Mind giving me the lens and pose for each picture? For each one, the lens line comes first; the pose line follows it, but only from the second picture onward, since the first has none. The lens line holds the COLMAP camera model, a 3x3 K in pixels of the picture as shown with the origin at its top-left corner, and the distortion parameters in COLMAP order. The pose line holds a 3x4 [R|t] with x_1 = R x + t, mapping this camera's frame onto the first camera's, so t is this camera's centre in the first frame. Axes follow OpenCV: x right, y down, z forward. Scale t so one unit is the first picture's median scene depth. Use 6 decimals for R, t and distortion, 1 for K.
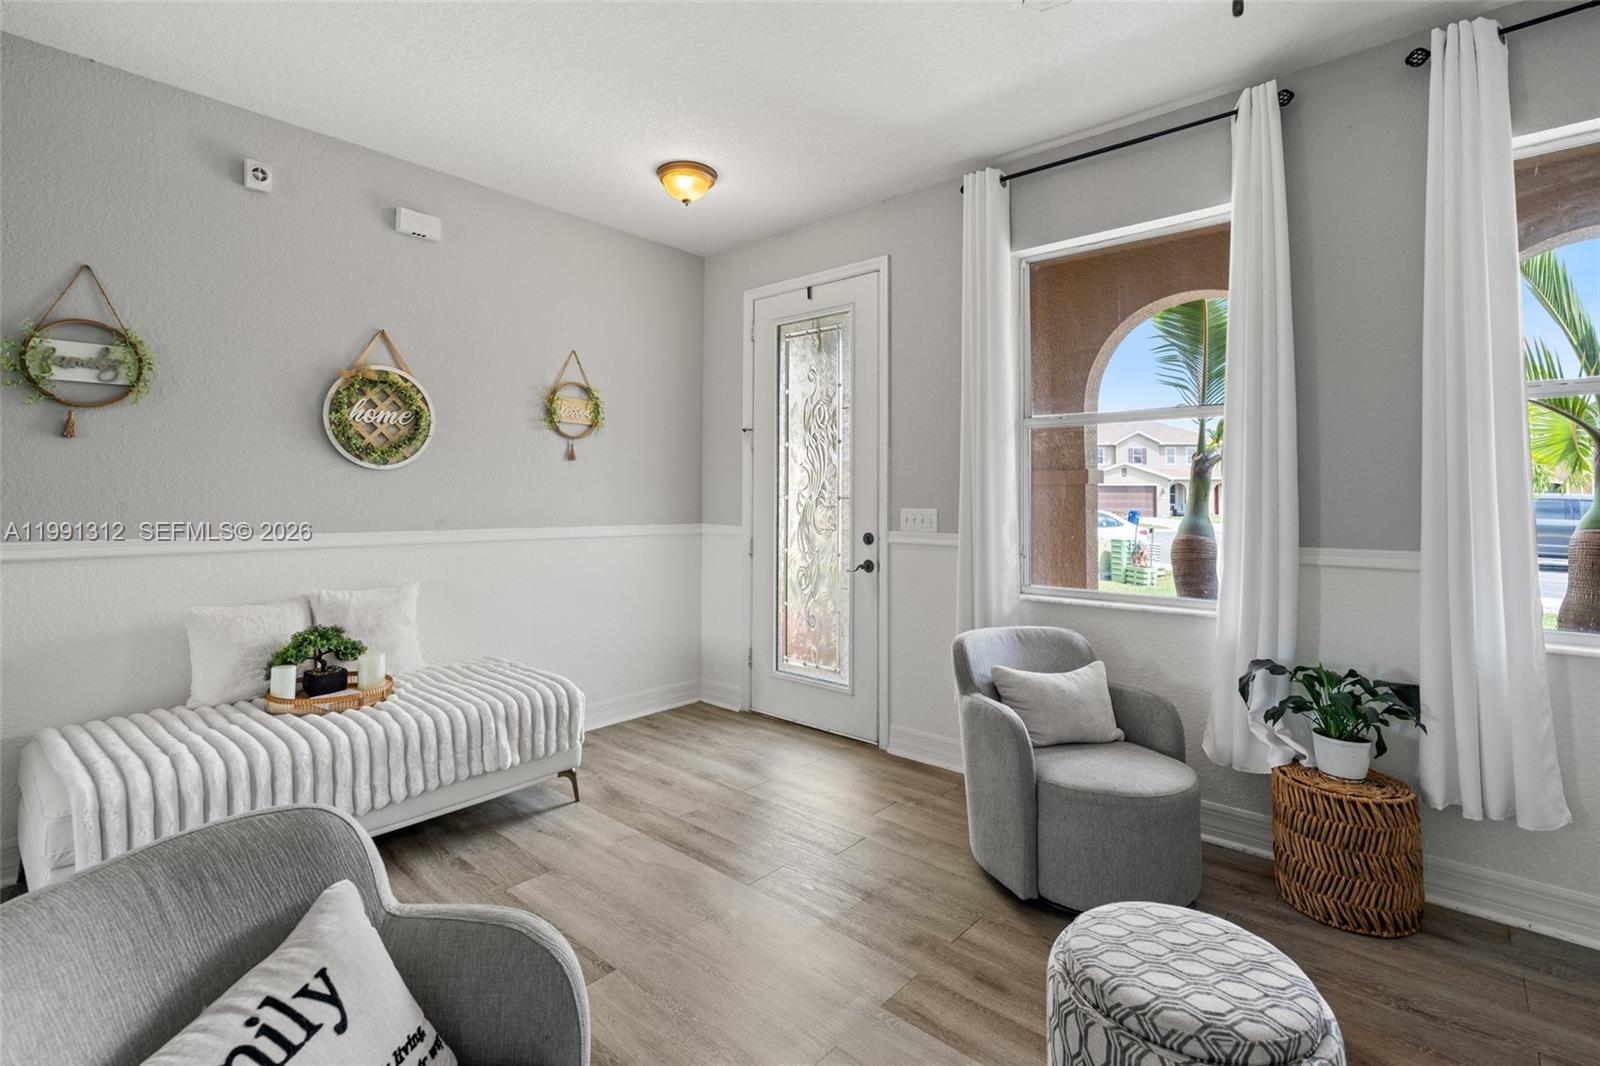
lens RADIAL K [[739.1, 0, 804.7], [0, 739.1, 473.2], [0, 0, 1]] dist [-0.002970, -0.000227]
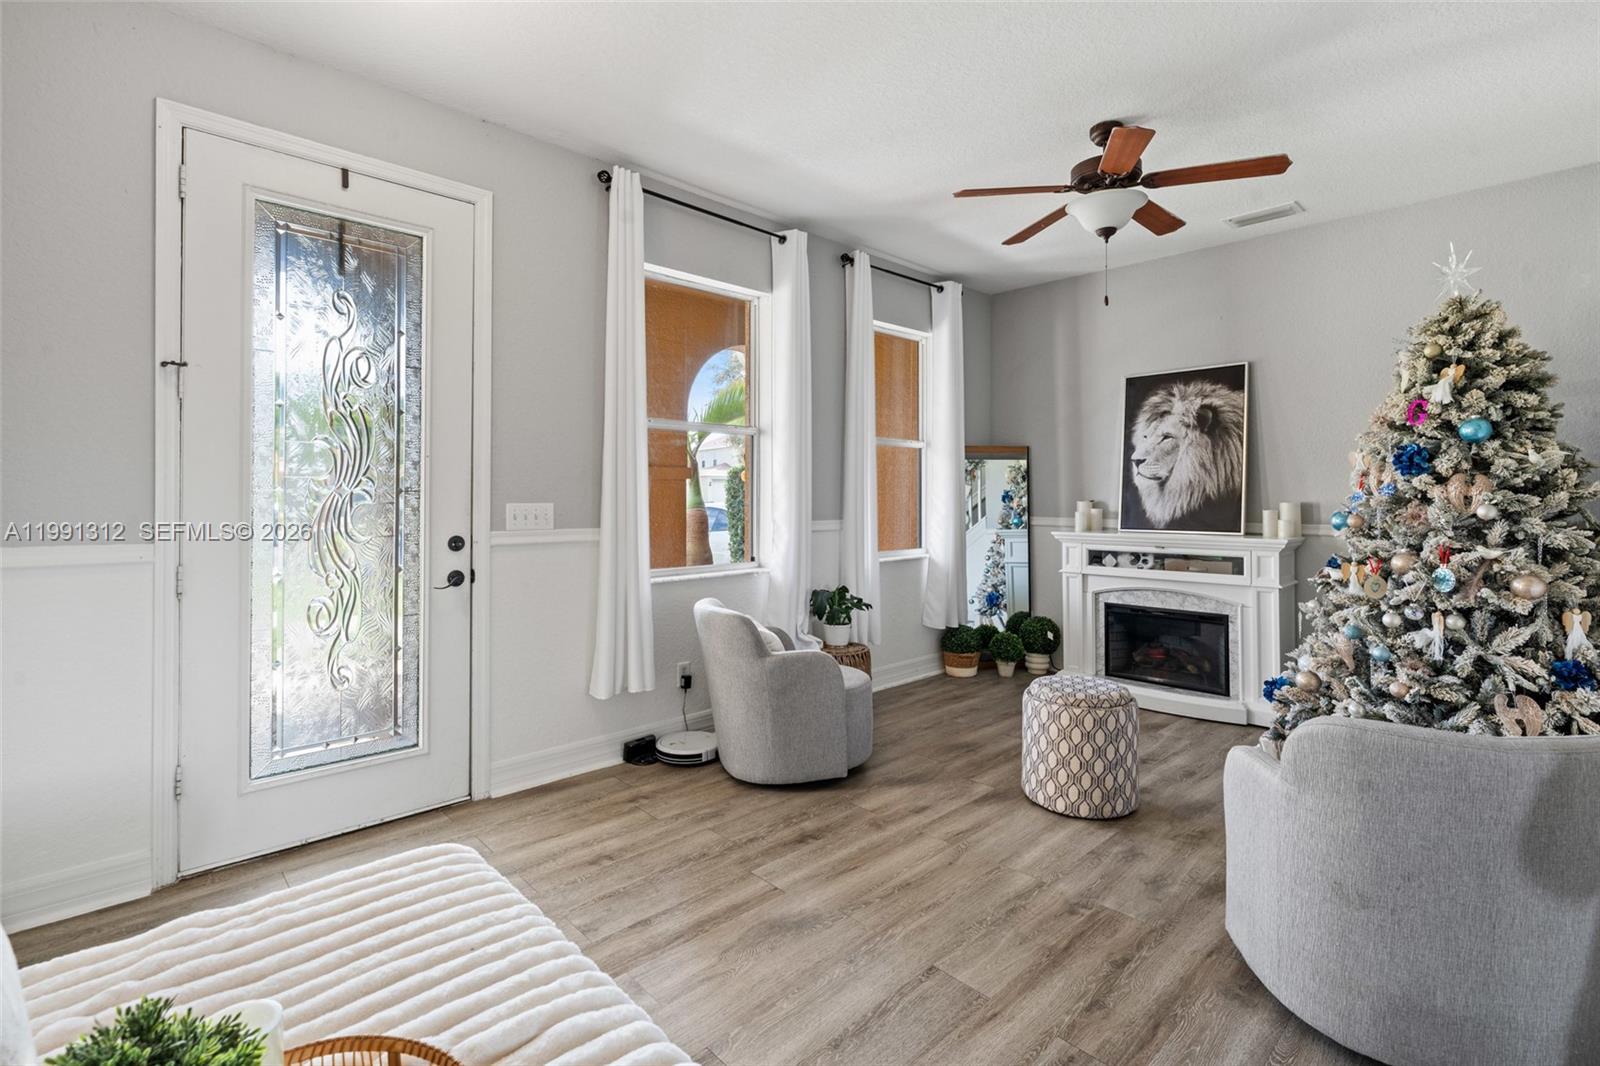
lens RADIAL K [[729.2, 0, 804.6], [0, 729.2, 485.8], [0, 0, 1]] dist [-0.001212, -0.000017]
pose [[0.096585, 0.002950, 0.995320, -0.683636], [-0.038142, 0.999272, 0.000740, 0.014049], [-0.994594, -0.038035, 0.096627, 0.597010]]
